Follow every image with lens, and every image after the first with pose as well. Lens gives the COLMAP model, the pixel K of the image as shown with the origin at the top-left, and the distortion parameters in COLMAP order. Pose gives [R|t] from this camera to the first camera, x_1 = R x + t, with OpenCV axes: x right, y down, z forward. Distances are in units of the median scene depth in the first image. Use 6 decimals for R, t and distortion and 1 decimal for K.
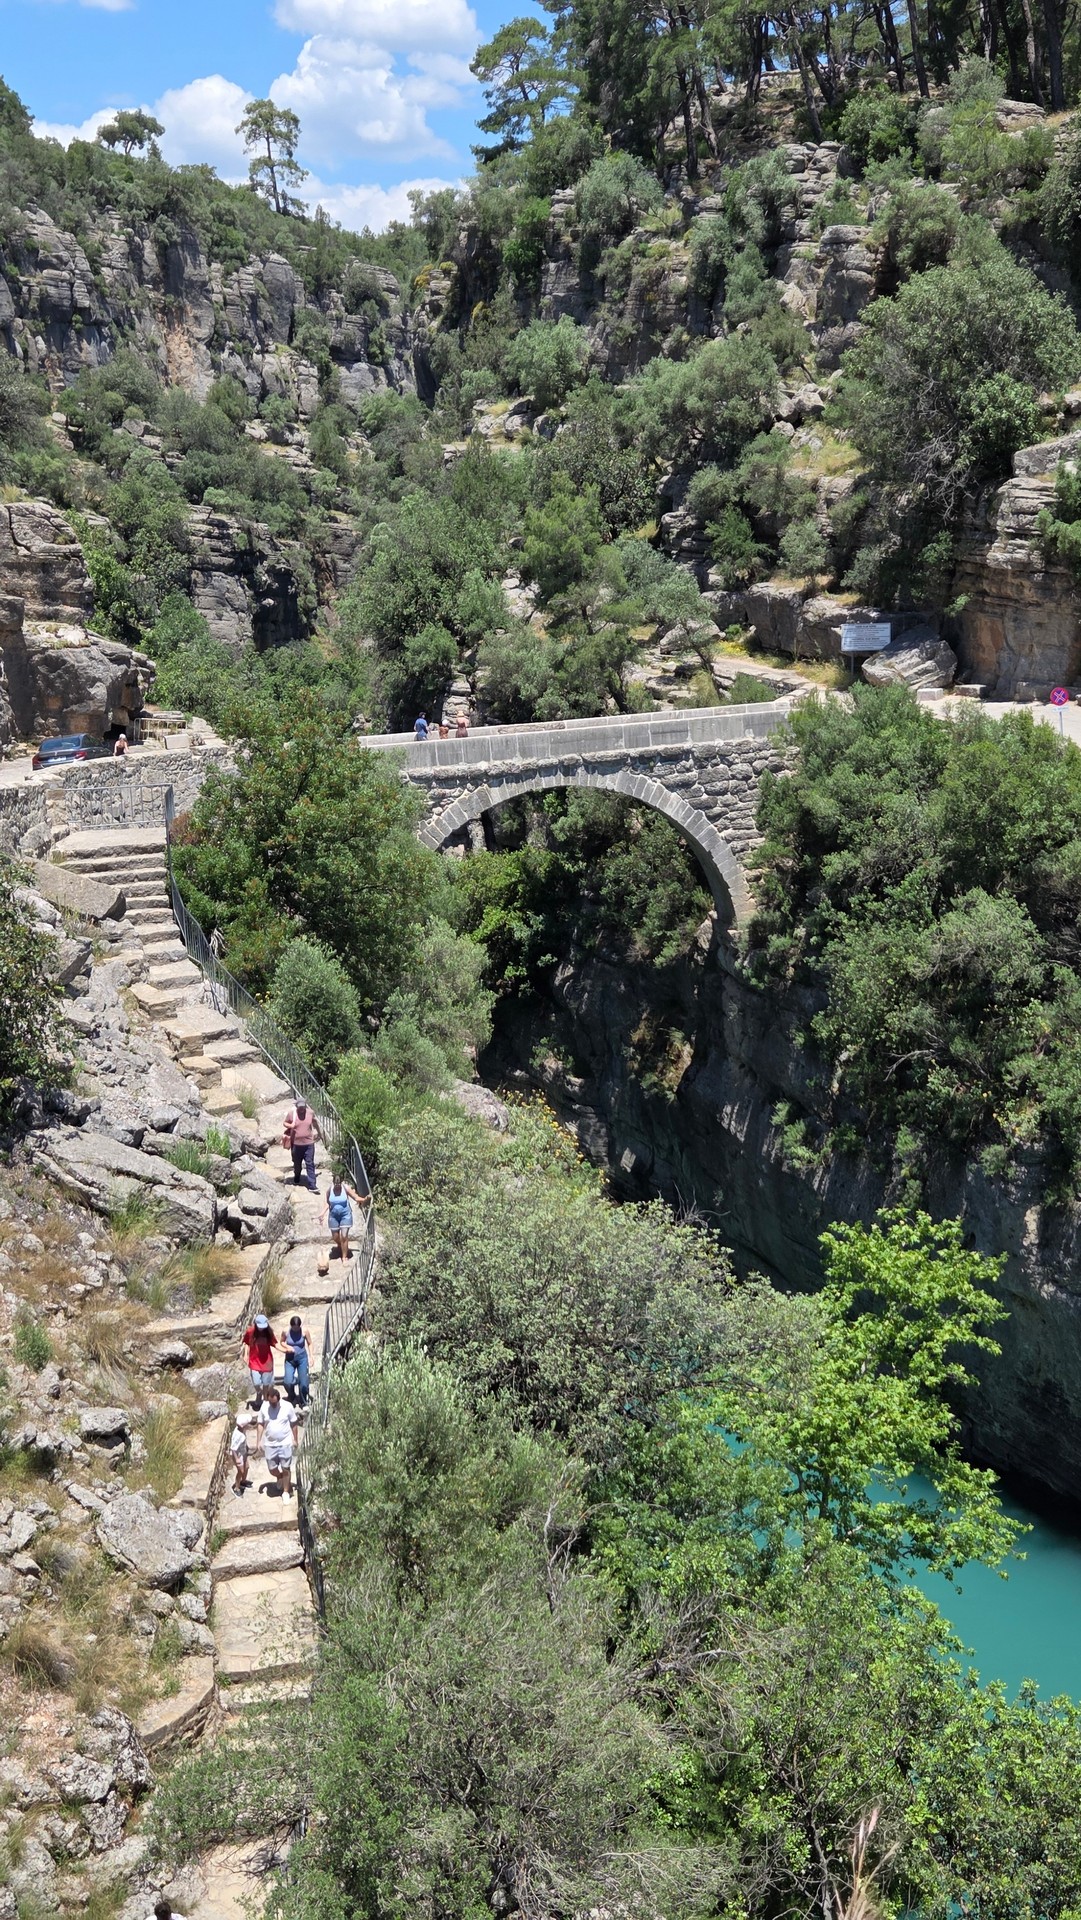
lens RADIAL K [[2659.6, 0, 530.3], [0, 2659.6, 1002.6], [0, 0, 1]] dist [0.056221, 0.000000]
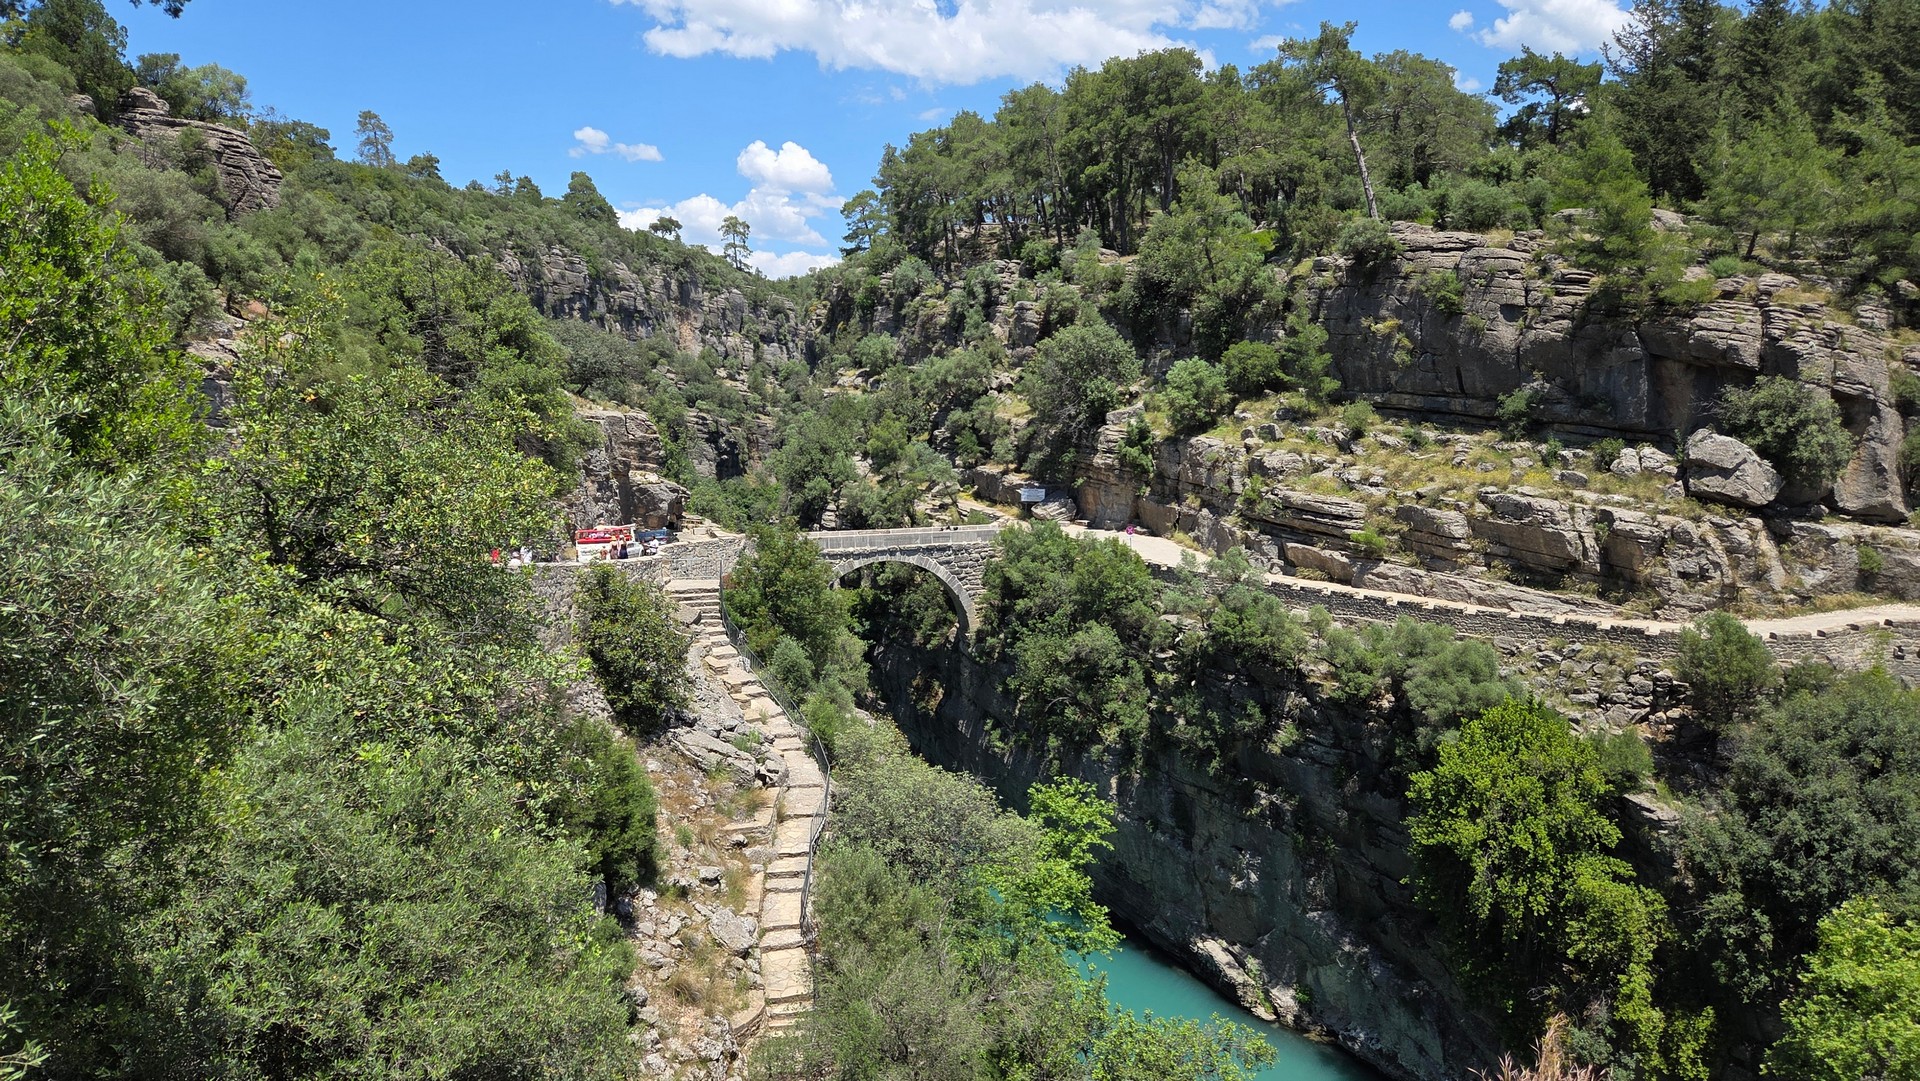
lens RADIAL K [[1328.5, 0, 928.0], [0, 1328.5, 523.3], [0, 0, 1]] dist [0.064906, -0.042606]
pose [[0.996862, 0.043529, 0.066111, -0.027232], [-0.036593, 0.994036, -0.102725, -0.005489], [-0.070188, 0.099983, 0.992510, -0.030705]]
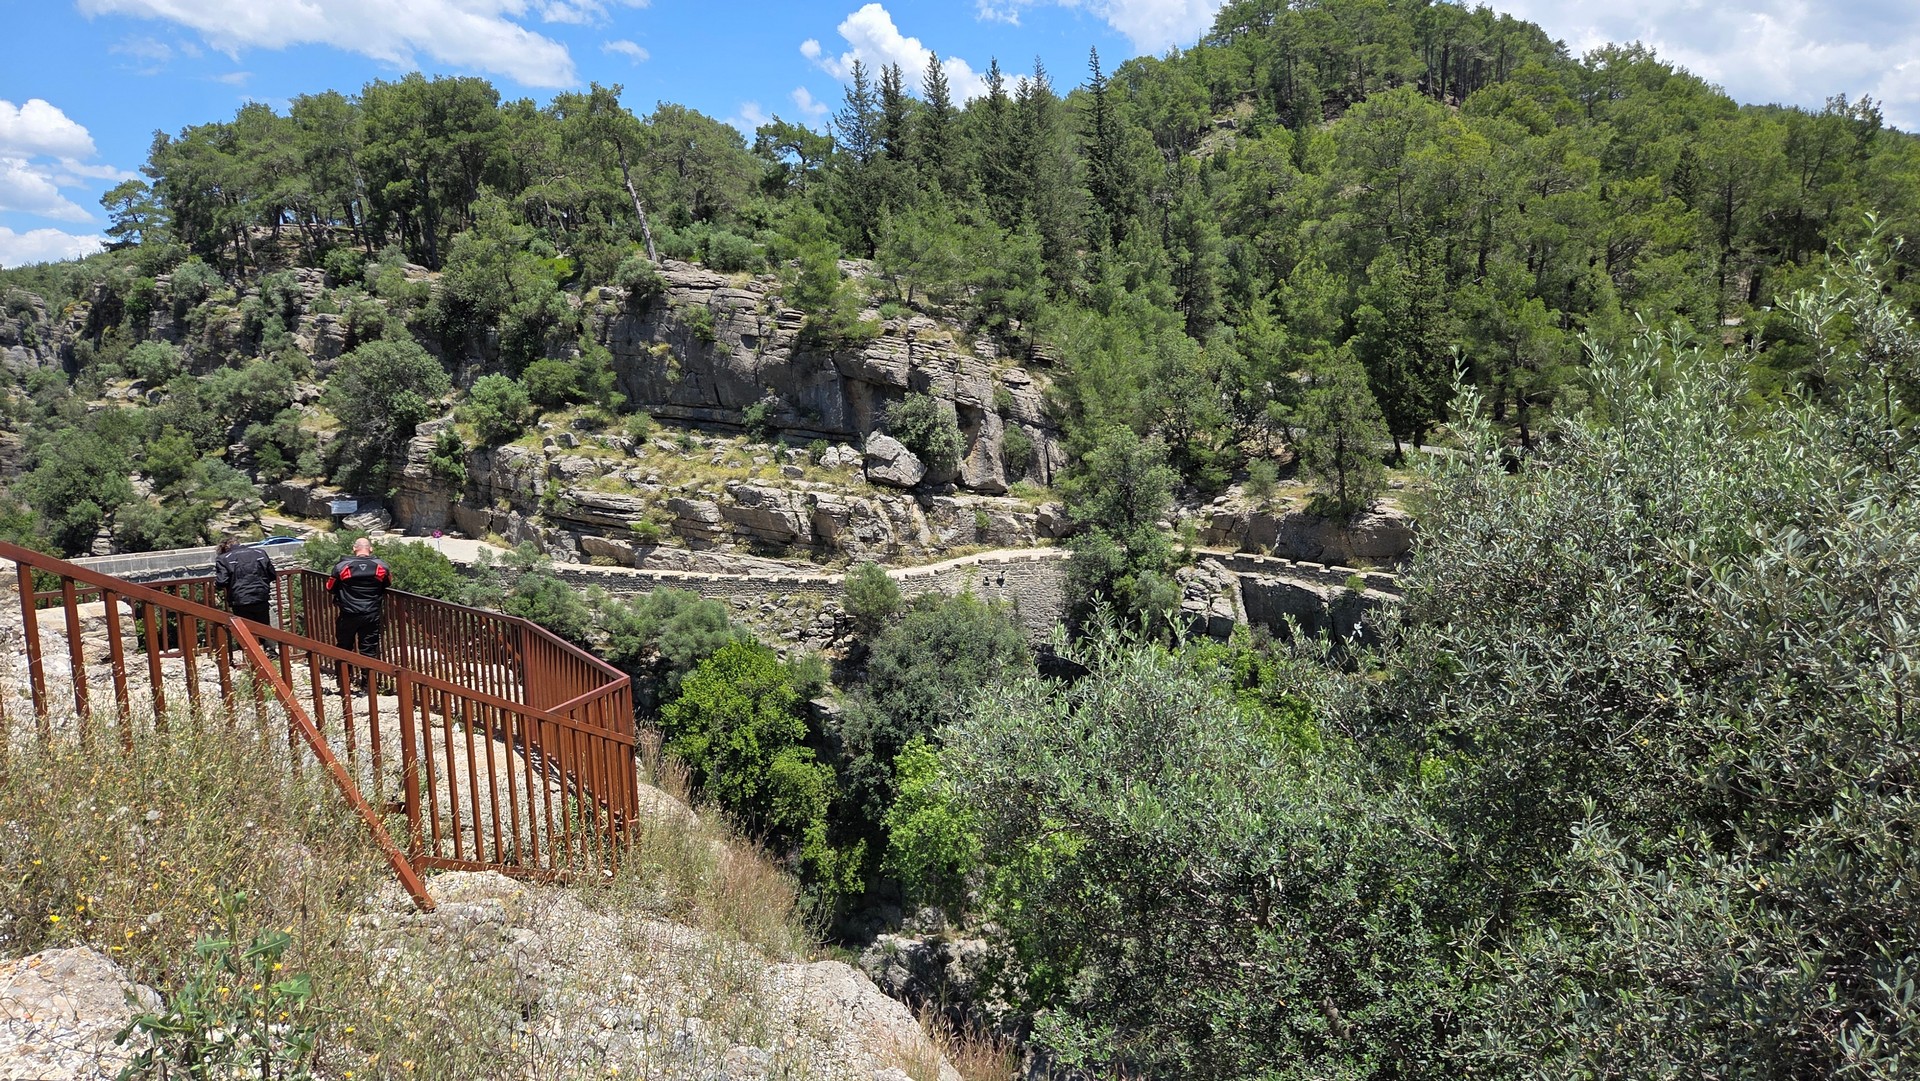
lens RADIAL K [[1328.5, 0, 998.2], [0, 1328.5, 514.4], [0, 0, 1]] dist [0.064906, -0.042606]
pose [[0.842239, -0.009455, 0.539022, -0.014399], [0.076378, 0.991854, -0.101945, 0.019416], [-0.533667, 0.127032, 0.836100, -0.191049]]
